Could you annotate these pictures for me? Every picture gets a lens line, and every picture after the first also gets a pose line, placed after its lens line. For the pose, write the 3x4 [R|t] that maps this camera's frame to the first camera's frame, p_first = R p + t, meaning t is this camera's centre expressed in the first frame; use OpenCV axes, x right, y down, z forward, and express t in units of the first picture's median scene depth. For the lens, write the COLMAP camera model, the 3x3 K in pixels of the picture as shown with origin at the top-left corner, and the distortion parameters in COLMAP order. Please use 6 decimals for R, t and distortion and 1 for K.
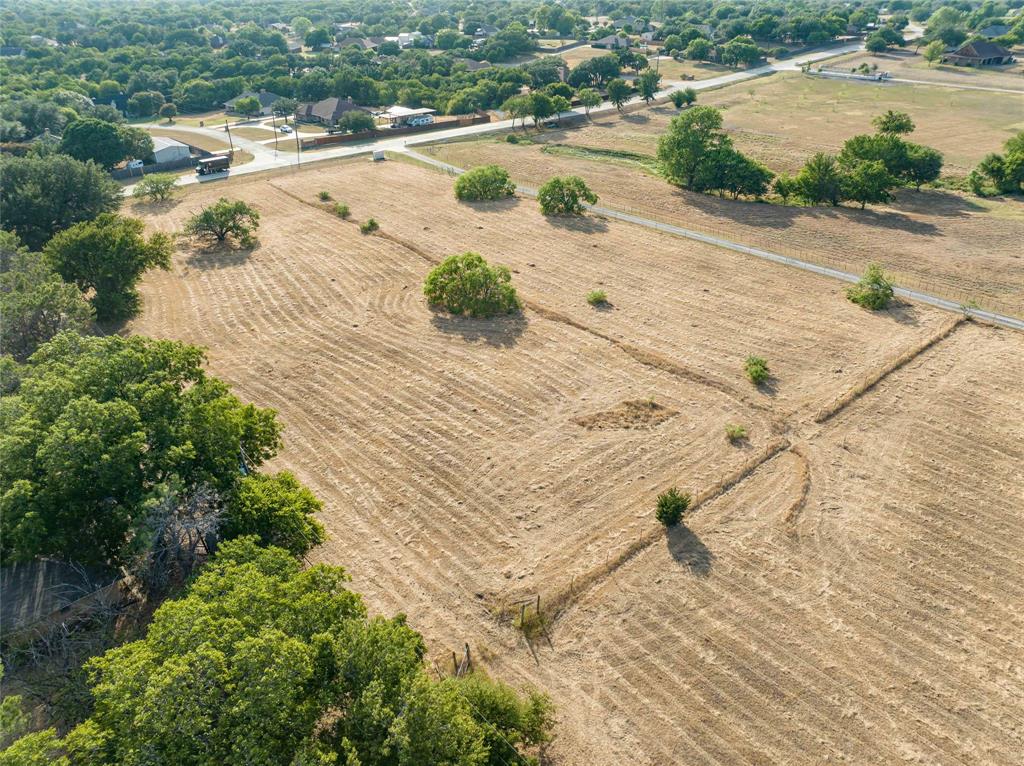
lens RADIAL K [[720.1, 0, 509.7], [0, 720.1, 384.3], [0, 0, 1]] dist [-0.034544, -0.000904]
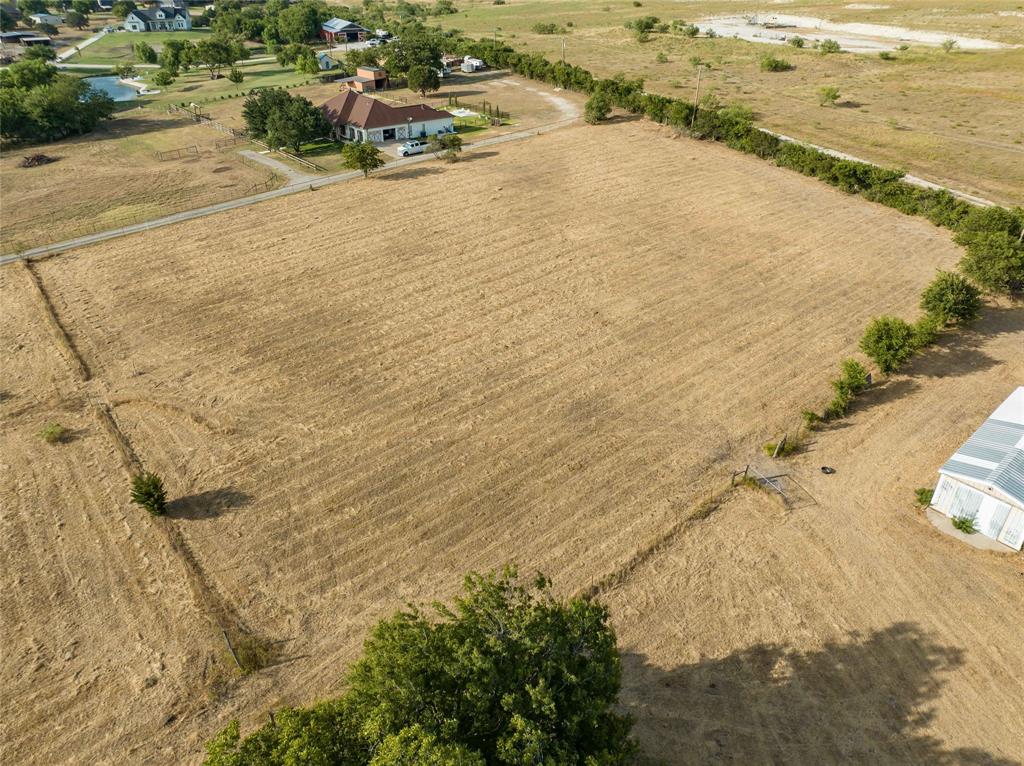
lens RADIAL K [[720.1, 0, 513.7], [0, 720.1, 381.8], [0, 0, 1]] dist [-0.034544, -0.000904]
pose [[0.025298, -0.511070, 0.859167, -0.424760], [0.511580, 0.744998, 0.428094, -0.069479], [-0.858863, 0.428703, 0.280300, 0.351522]]
